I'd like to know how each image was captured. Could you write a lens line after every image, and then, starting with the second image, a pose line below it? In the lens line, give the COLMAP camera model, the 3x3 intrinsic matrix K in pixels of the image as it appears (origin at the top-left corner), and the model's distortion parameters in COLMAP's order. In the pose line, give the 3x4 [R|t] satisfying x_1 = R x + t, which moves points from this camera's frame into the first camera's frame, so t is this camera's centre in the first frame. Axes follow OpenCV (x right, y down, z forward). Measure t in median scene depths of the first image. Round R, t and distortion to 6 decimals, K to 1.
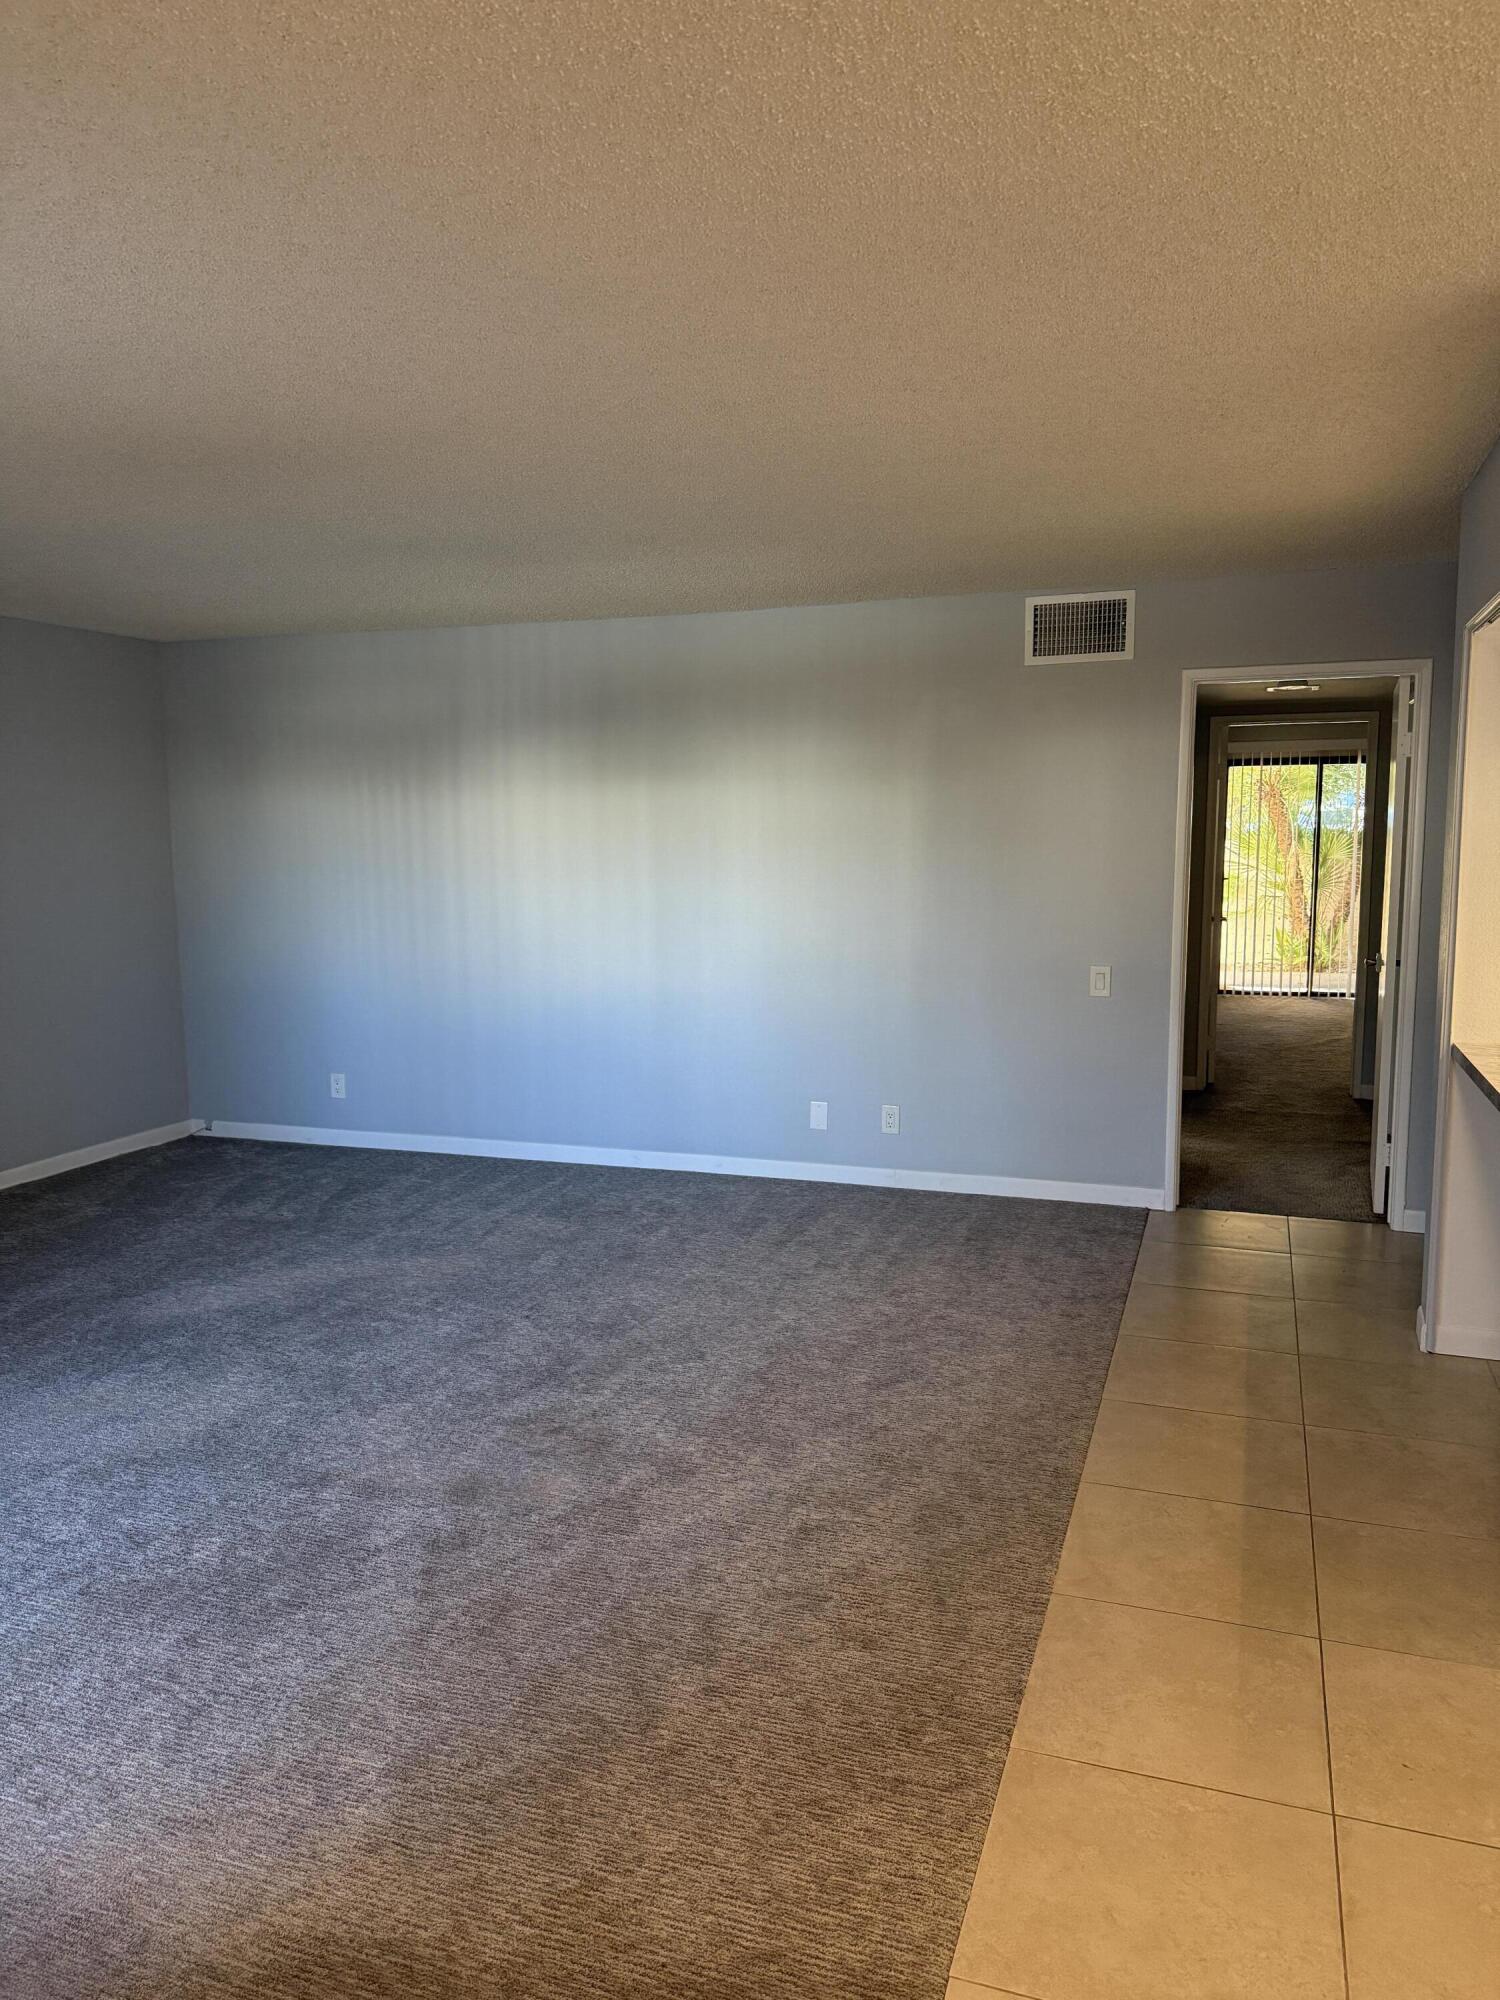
lens RADIAL K [[1405.3, 0, 747.7], [0, 1405.3, 1012.5], [0, 0, 1]] dist [0.048411, -0.069612]
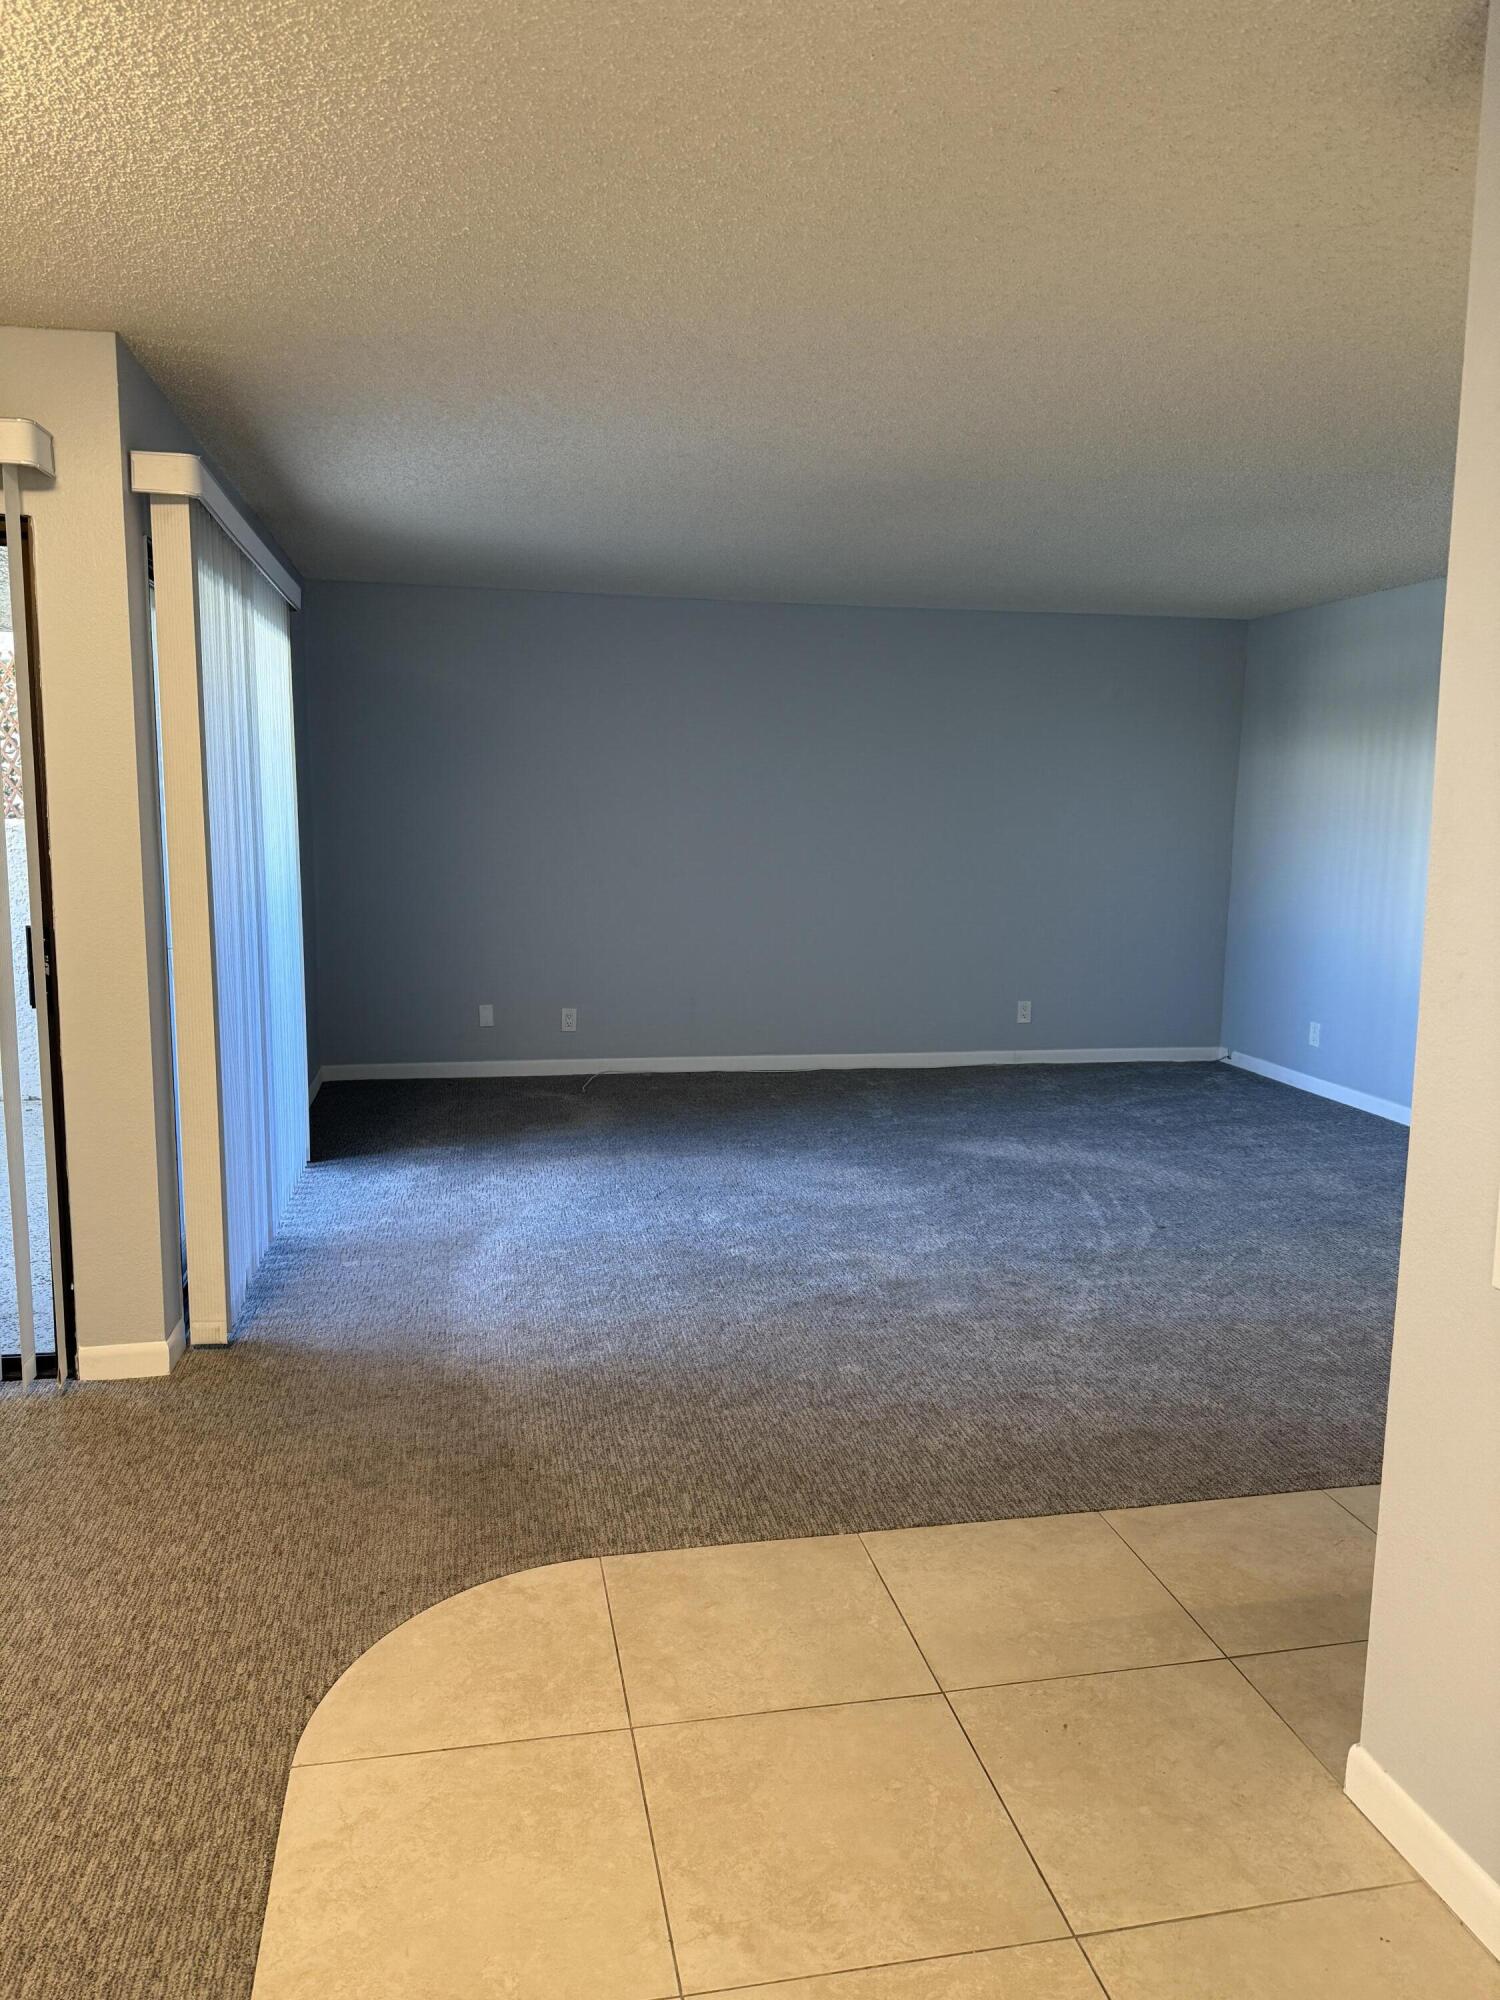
lens RADIAL K [[1405.3, 0, 754.1], [0, 1405.3, 991.4], [0, 0, 1]] dist [0.048411, -0.069612]
pose [[0.525722, 0.139938, -0.839067, 0.756547], [-0.142231, 0.986951, 0.075486, 0.000979], [0.838681, 0.079657, 0.538766, 0.188134]]
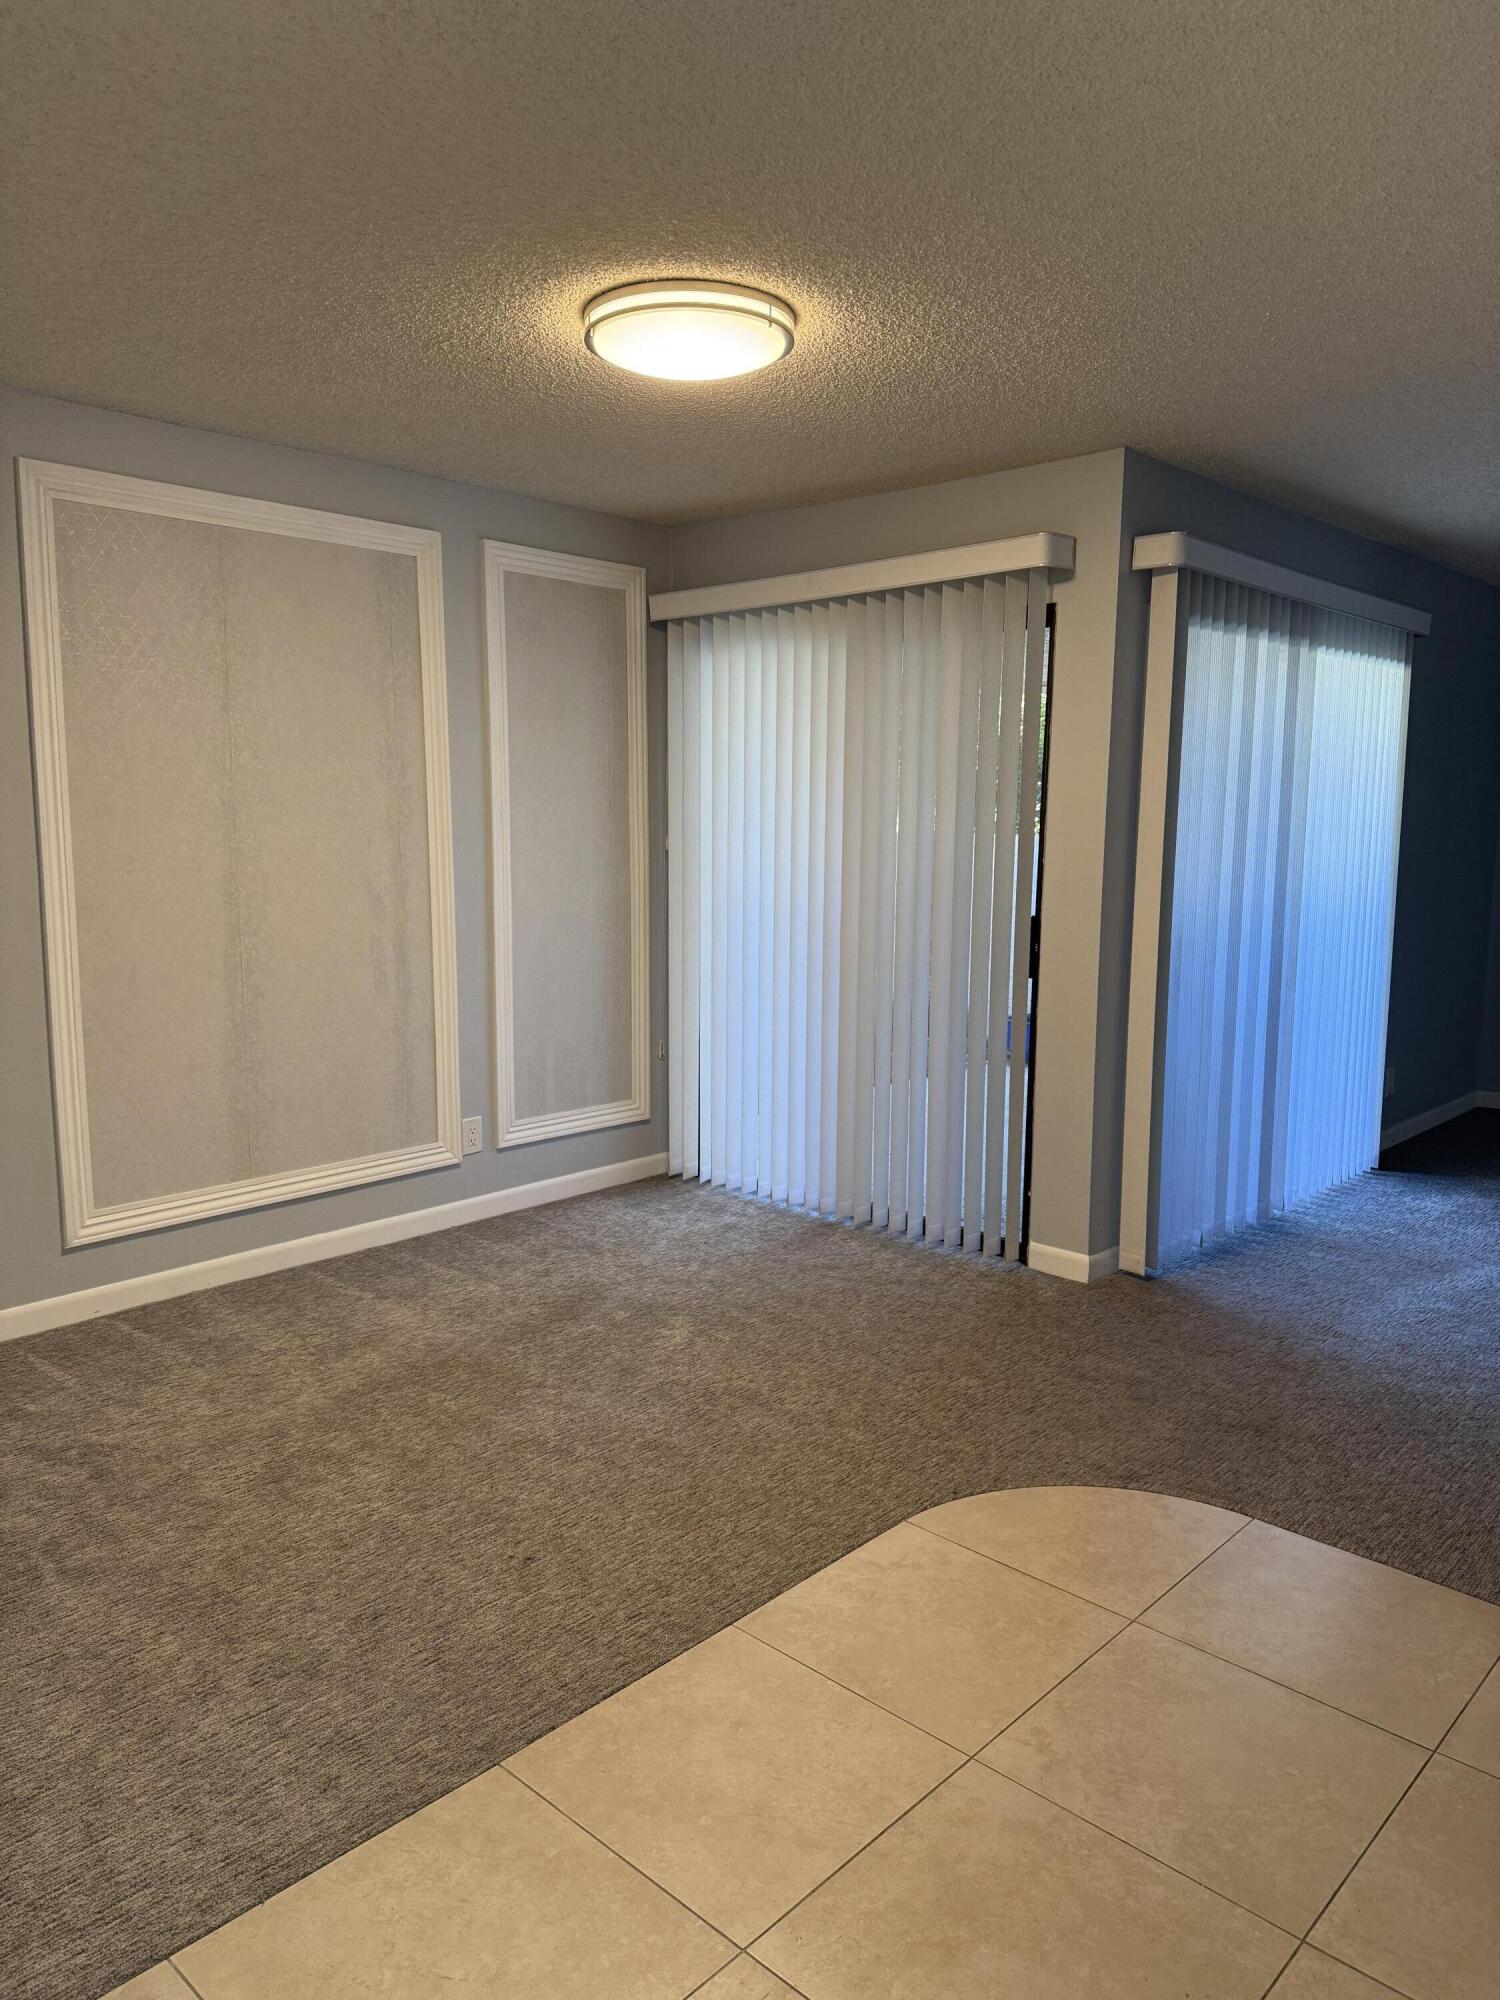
lens RADIAL K [[1405.3, 0, 766.0], [0, 1405.3, 995.4], [0, 0, 1]] dist [0.048411, -0.069612]
pose [[-0.375057, 0.139343, -0.916469, 0.944210], [-0.137931, 0.969245, 0.203814, -0.055585], [0.916683, 0.202852, -0.344302, 0.533678]]
